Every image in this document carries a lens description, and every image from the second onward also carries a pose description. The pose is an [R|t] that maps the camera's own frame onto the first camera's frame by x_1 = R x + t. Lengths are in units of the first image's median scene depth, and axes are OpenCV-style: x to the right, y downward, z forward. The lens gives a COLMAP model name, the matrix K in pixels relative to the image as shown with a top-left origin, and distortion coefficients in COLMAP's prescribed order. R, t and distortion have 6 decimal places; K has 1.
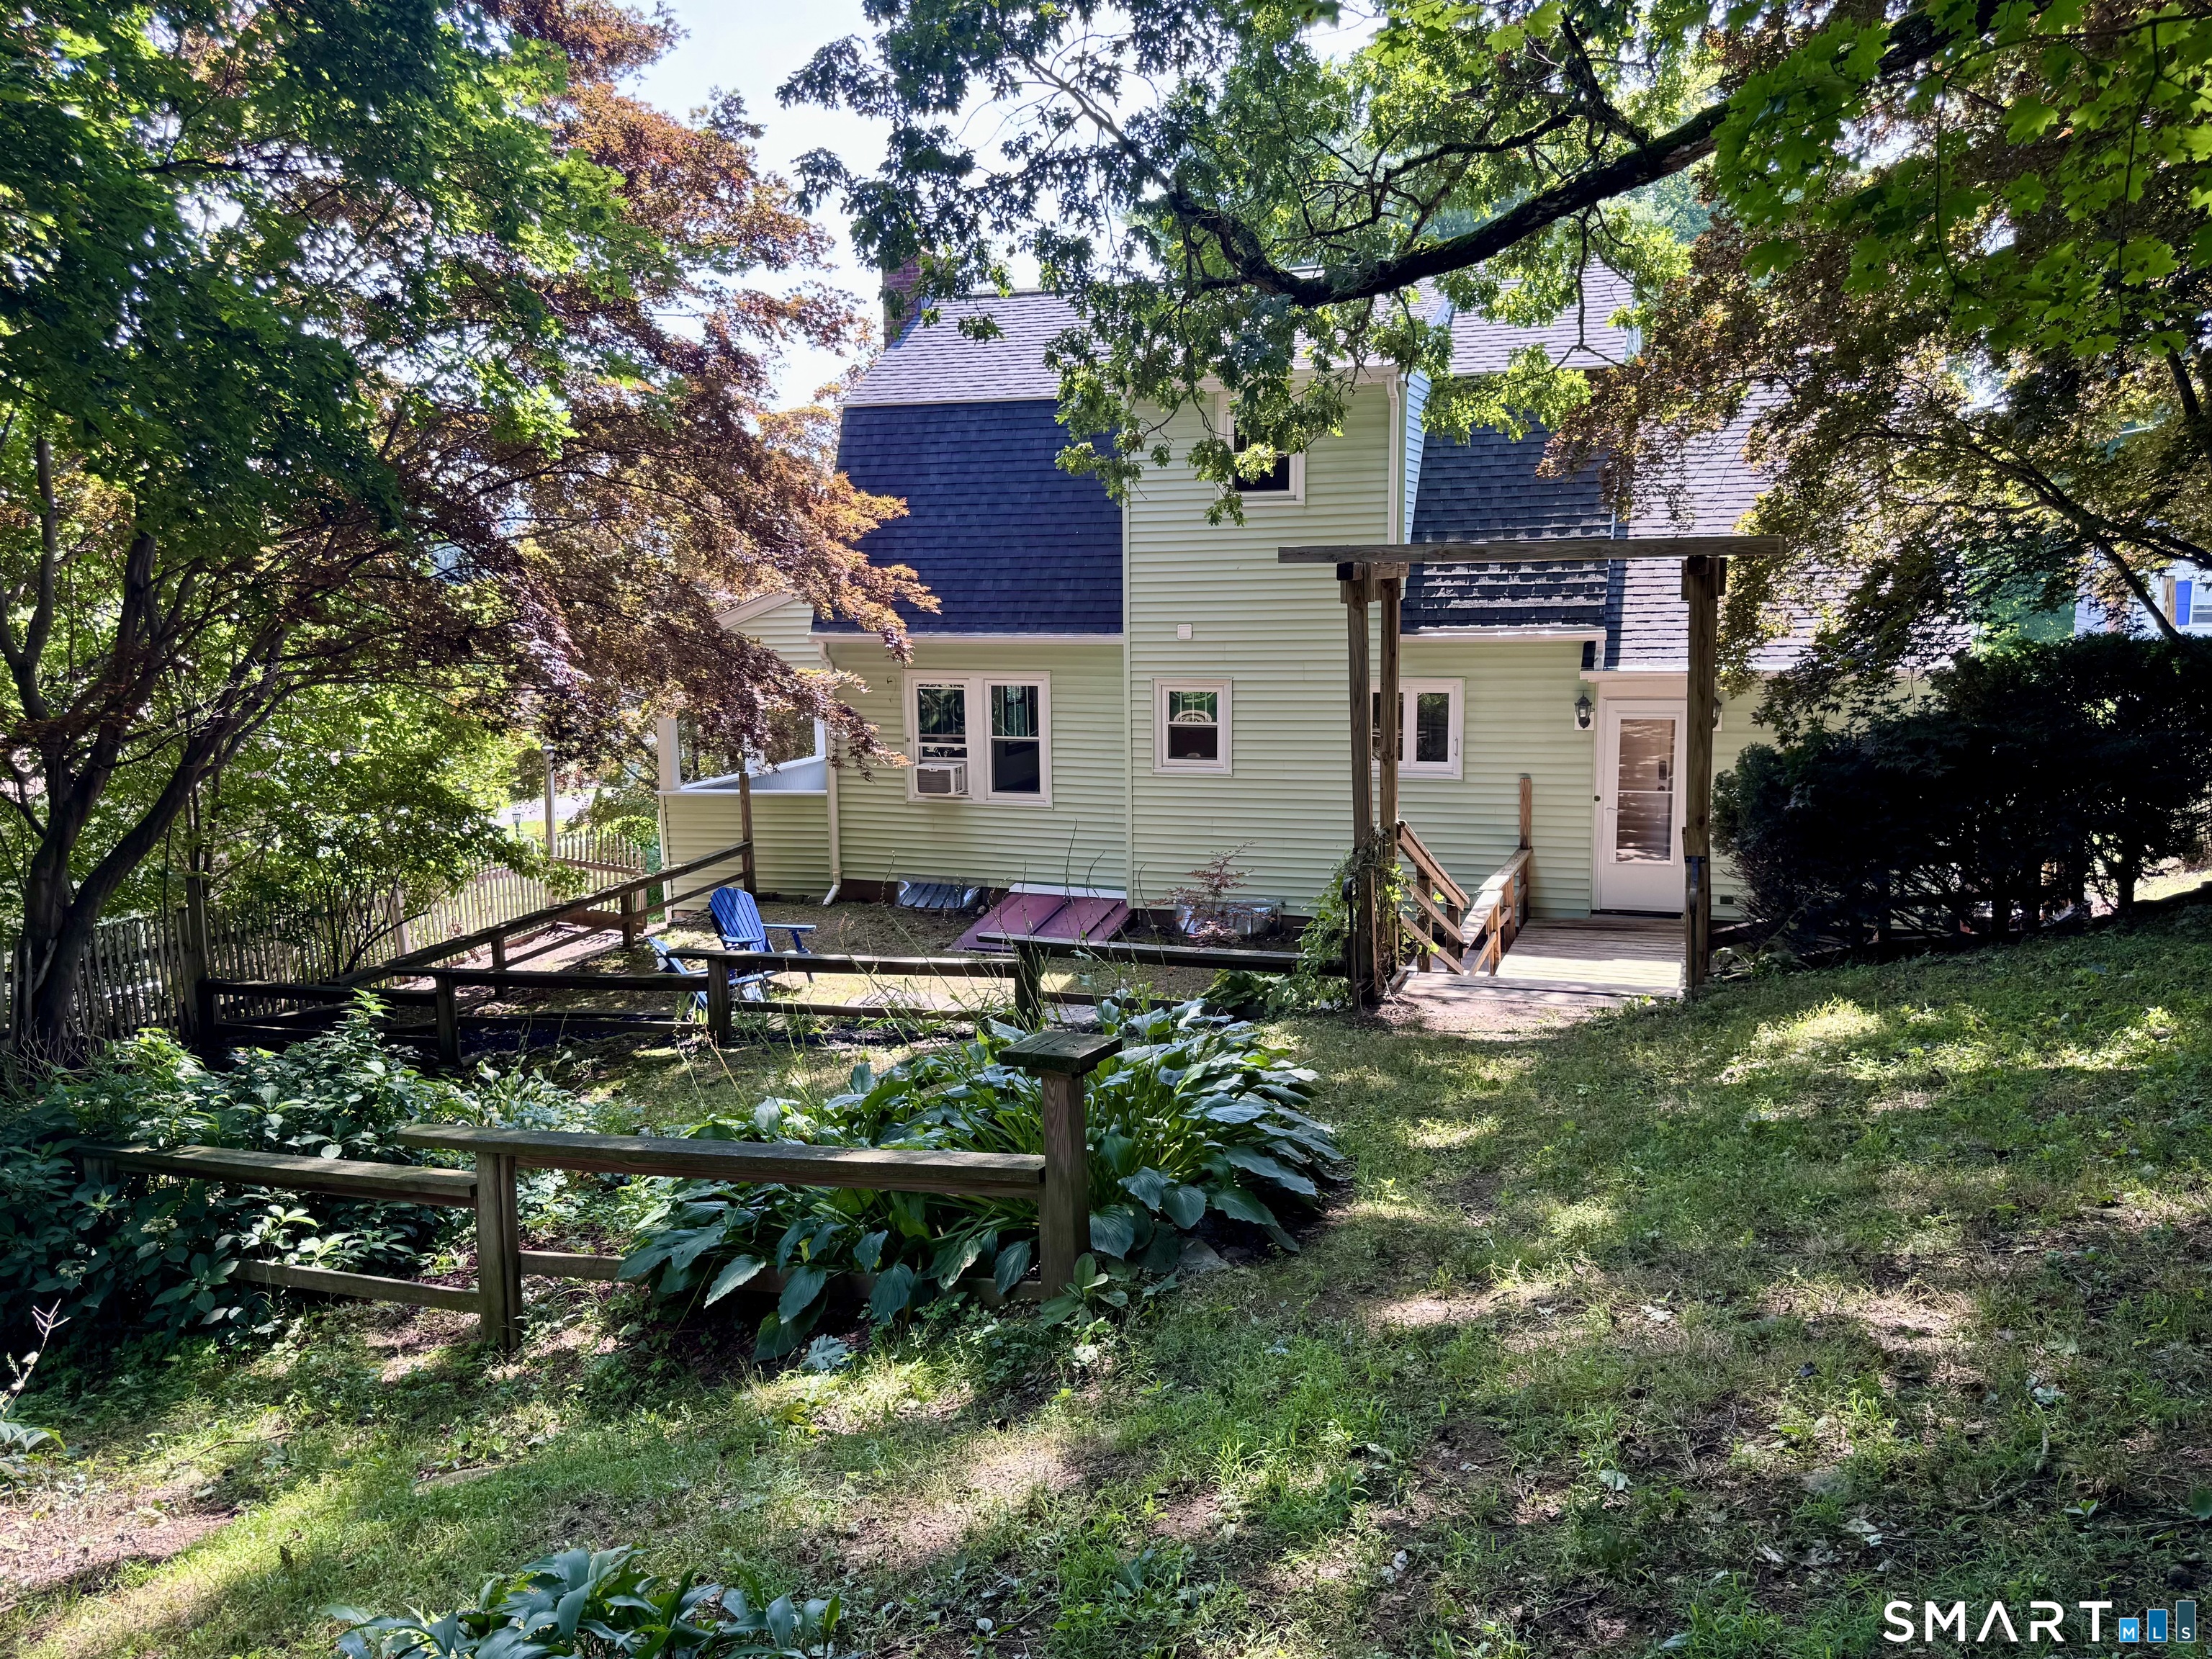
lens RADIAL K [[1677.3, 0, 1066.3], [0, 1677.3, 823.4], [0, 0, 1]] dist [0.032533, 0.000876]
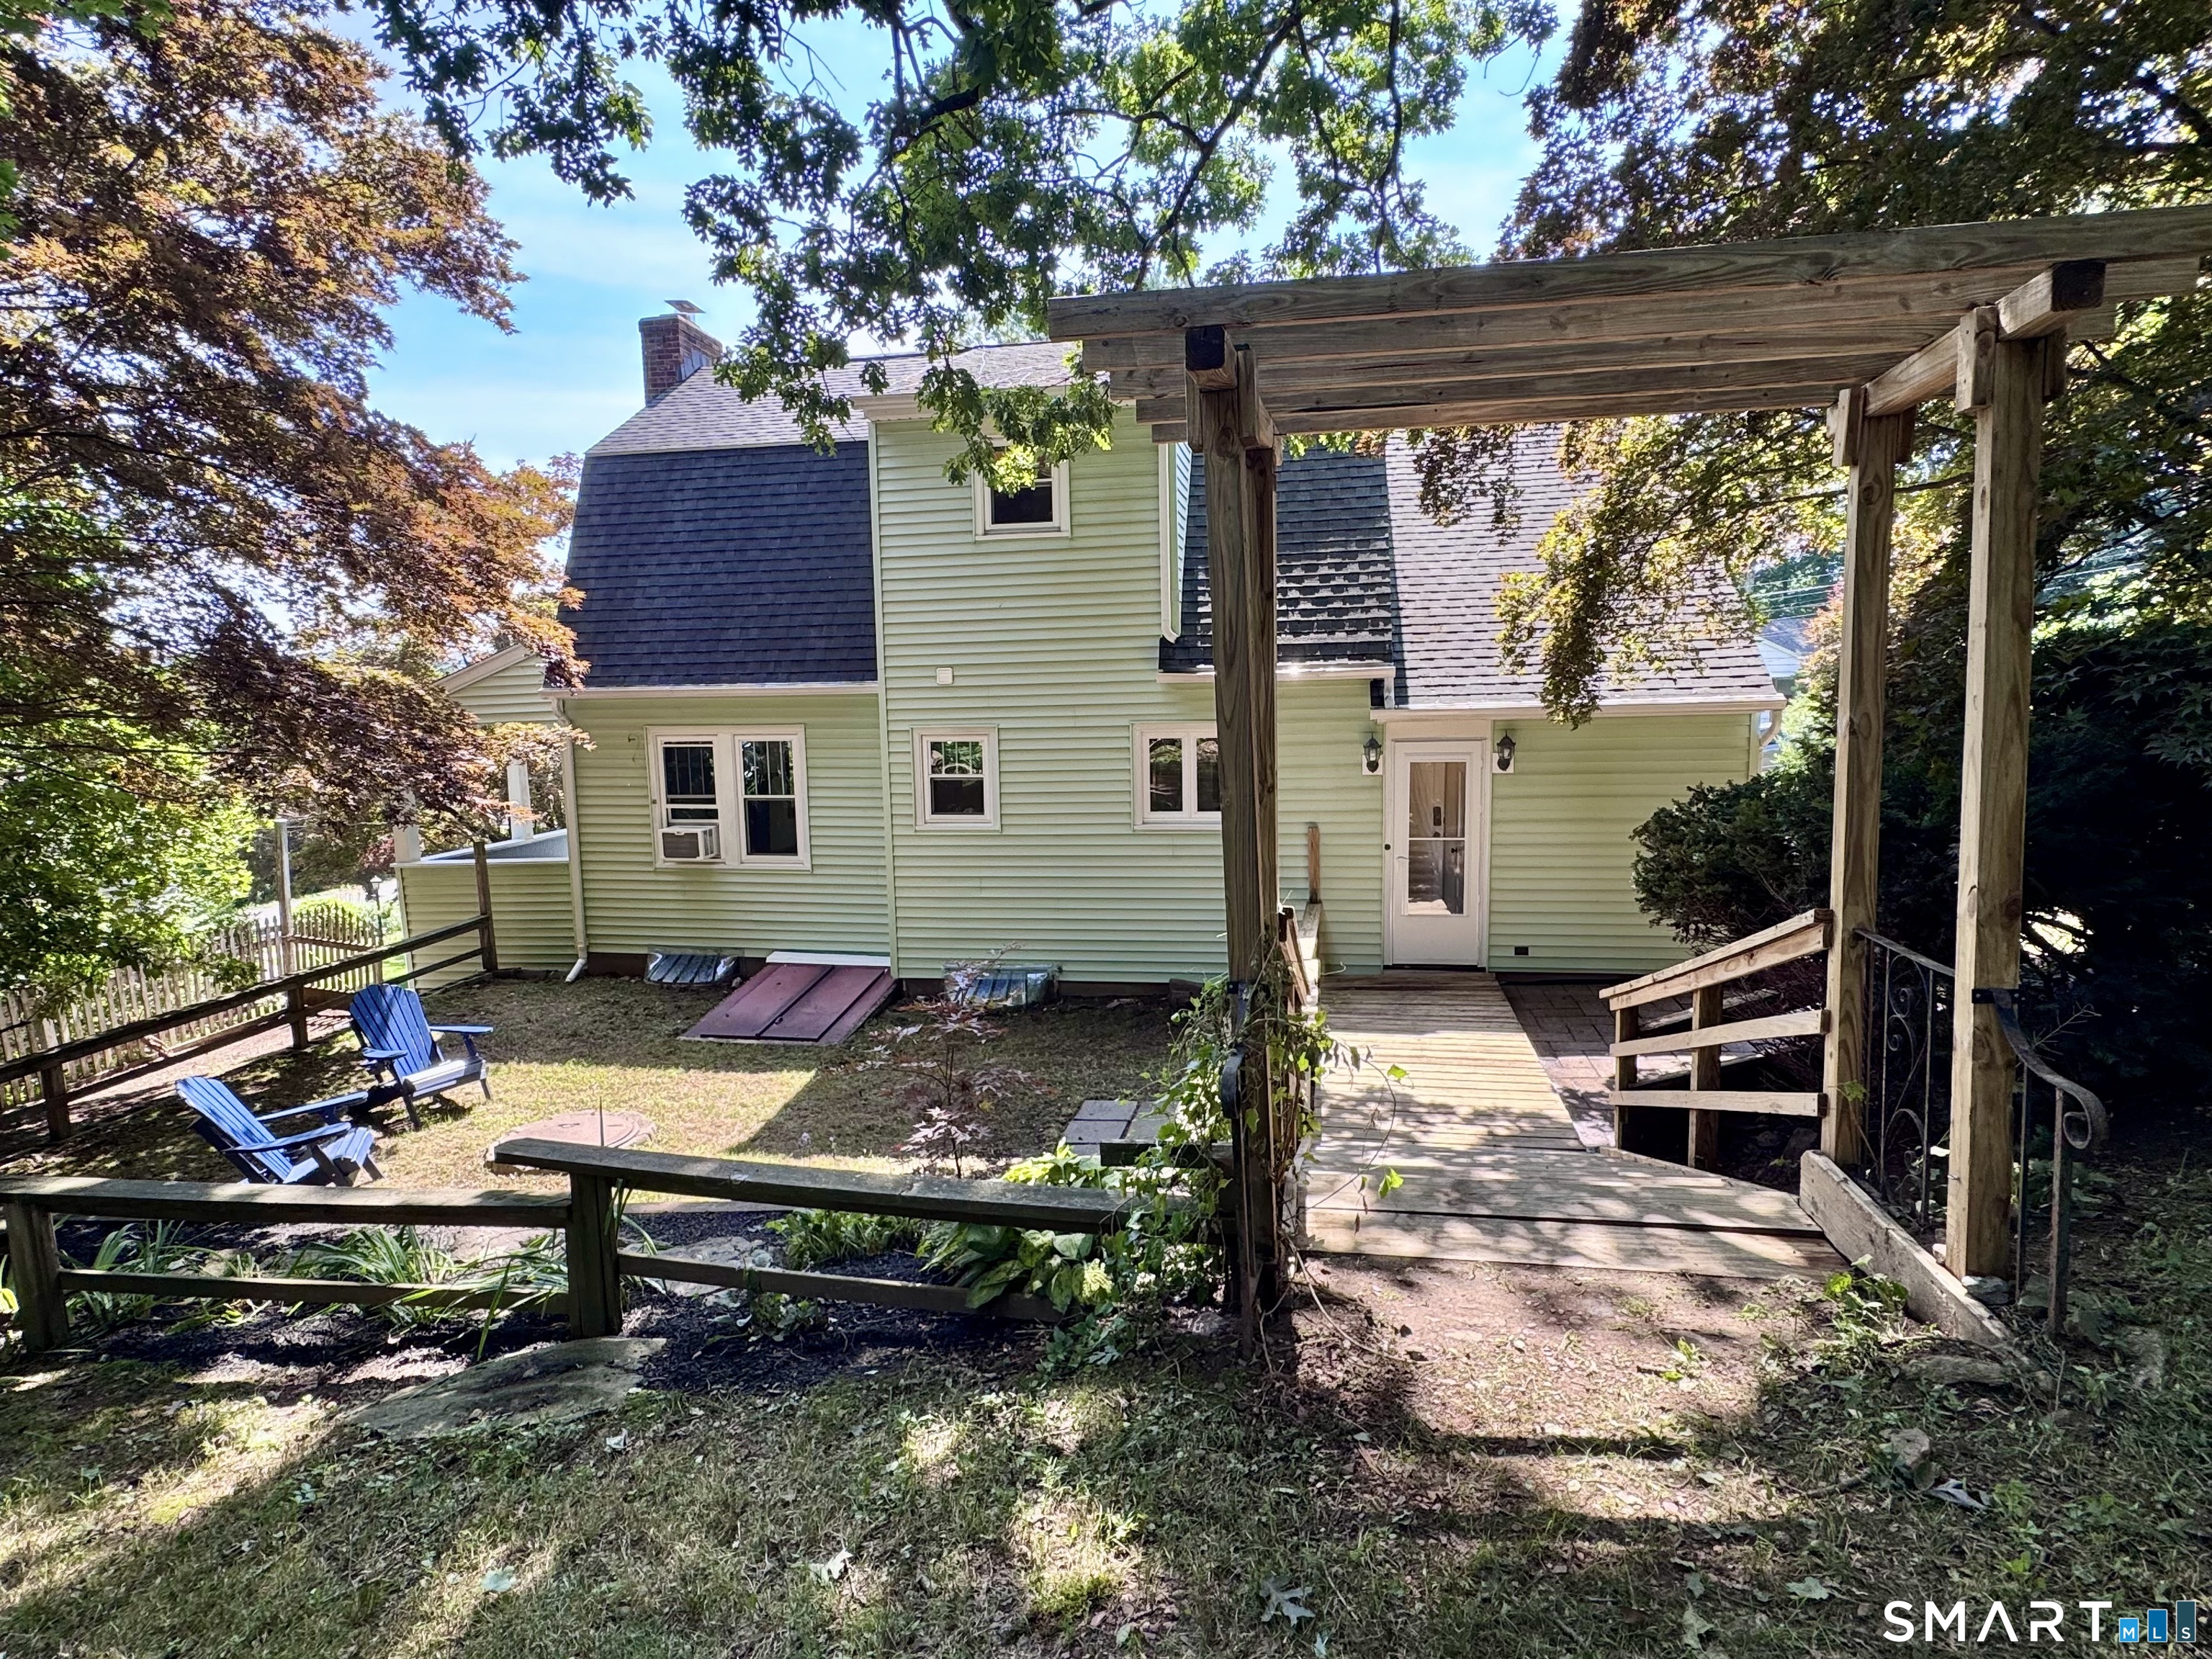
lens RADIAL K [[1160.6, 0, 1102.2], [0, 1160.6, 826.7], [0, 0, 1]] dist [0.000369, 0.000001]
pose [[0.984602, -0.023542, 0.173220, 0.043807], [0.029019, 0.999154, -0.029153, -0.011105], [-0.172387, 0.033731, 0.984452, 0.363362]]
